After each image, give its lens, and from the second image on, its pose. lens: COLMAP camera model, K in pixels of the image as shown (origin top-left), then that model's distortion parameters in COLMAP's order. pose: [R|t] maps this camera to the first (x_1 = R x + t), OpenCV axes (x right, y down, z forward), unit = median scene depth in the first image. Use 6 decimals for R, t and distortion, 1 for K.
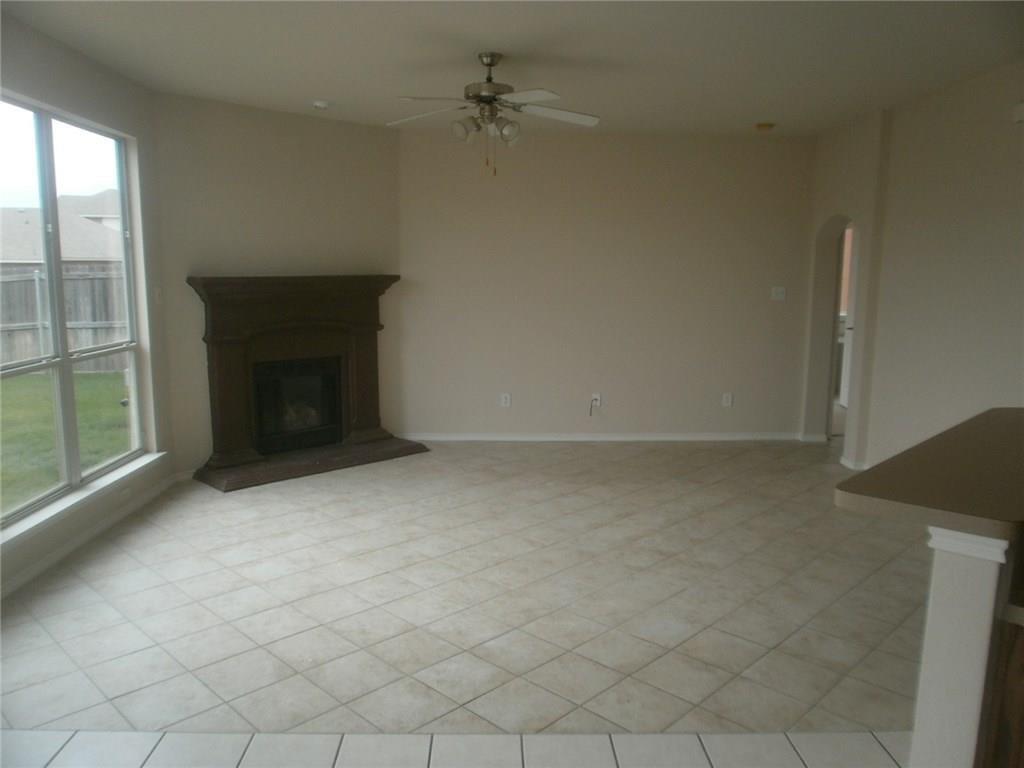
lens RADIAL K [[803.9, 0, 507.7], [0, 803.9, 372.8], [0, 0, 1]] dist [-0.296037, 0.477126]
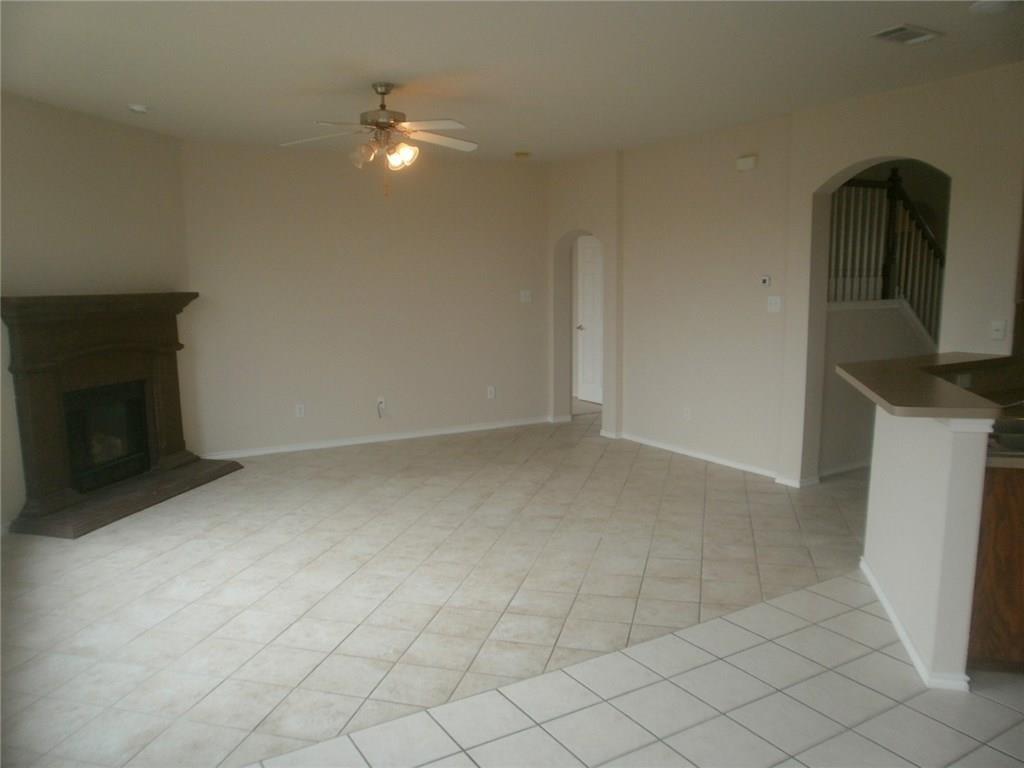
lens RADIAL K [[803.9, 0, 507.7], [0, 803.9, 372.8], [0, 0, 1]] dist [-0.296037, 0.477126]
pose [[0.860541, -0.073133, 0.504105, -0.398151], [0.079061, 0.996823, 0.009652, -0.004511], [-0.503209, 0.031549, 0.863589, -0.010144]]
